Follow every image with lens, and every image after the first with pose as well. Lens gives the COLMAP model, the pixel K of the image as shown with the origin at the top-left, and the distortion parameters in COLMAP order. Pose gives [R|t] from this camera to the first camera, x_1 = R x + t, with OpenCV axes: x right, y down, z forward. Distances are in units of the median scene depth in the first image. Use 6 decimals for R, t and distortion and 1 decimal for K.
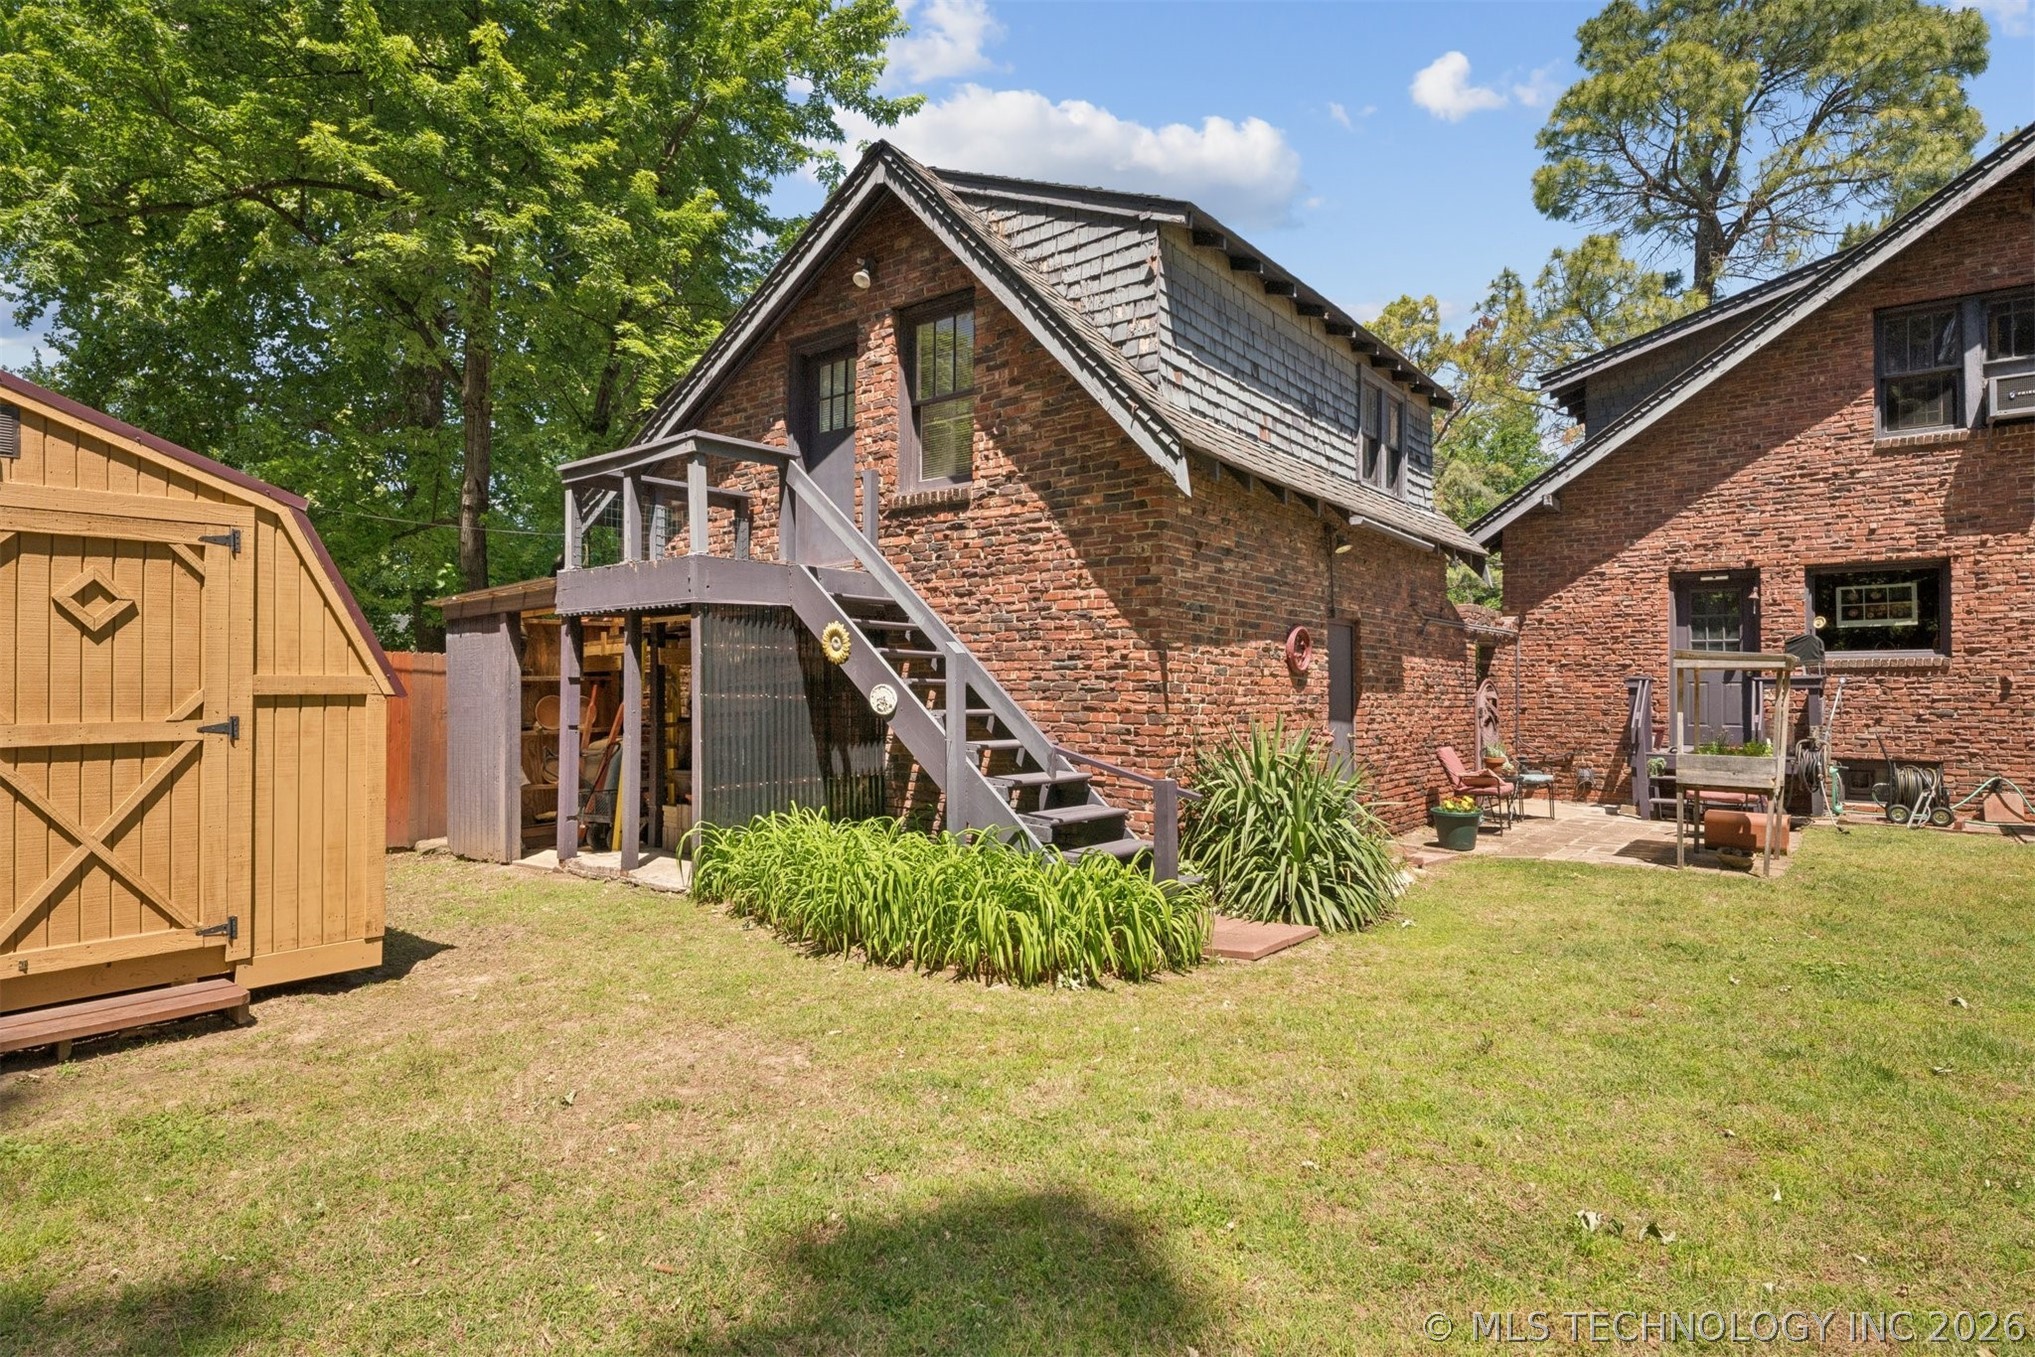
lens RADIAL K [[1058.3, 0, 1012.5], [0, 1058.3, 649.2], [0, 0, 1]] dist [0.022598, -0.028336]
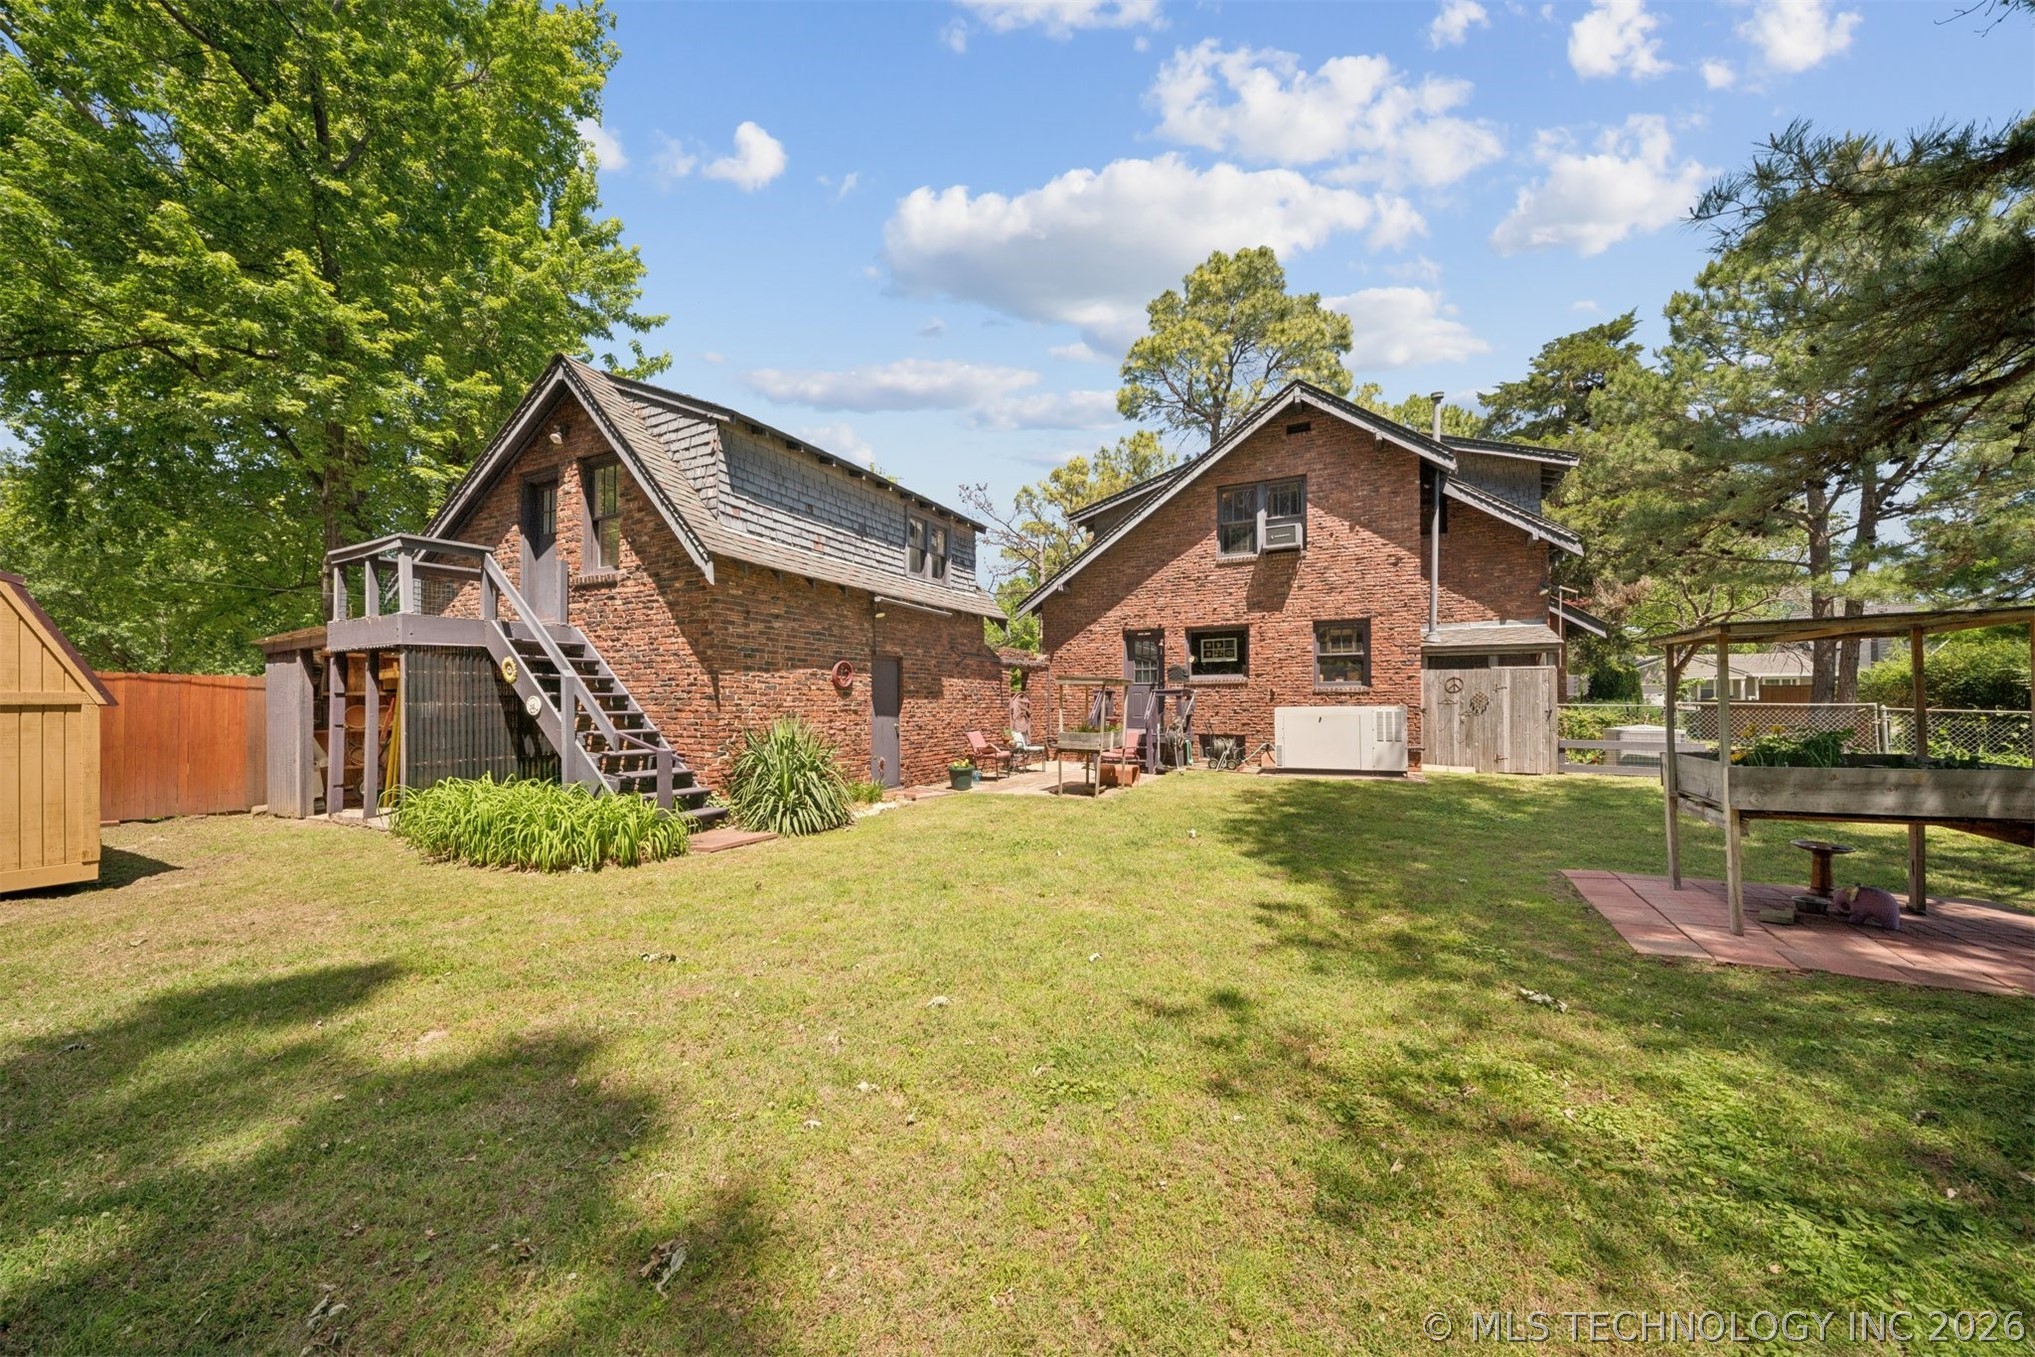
lens RADIAL K [[696.9, 0, 1017.5], [0, 696.9, 678.5], [0, 0, 1]] dist [0.009791, -0.009008]
pose [[0.981509, -0.001185, 0.191414, 0.332234], [-0.000214, 0.999973, 0.007286, -0.001198], [-0.191418, -0.007193, 0.981482, -0.149062]]
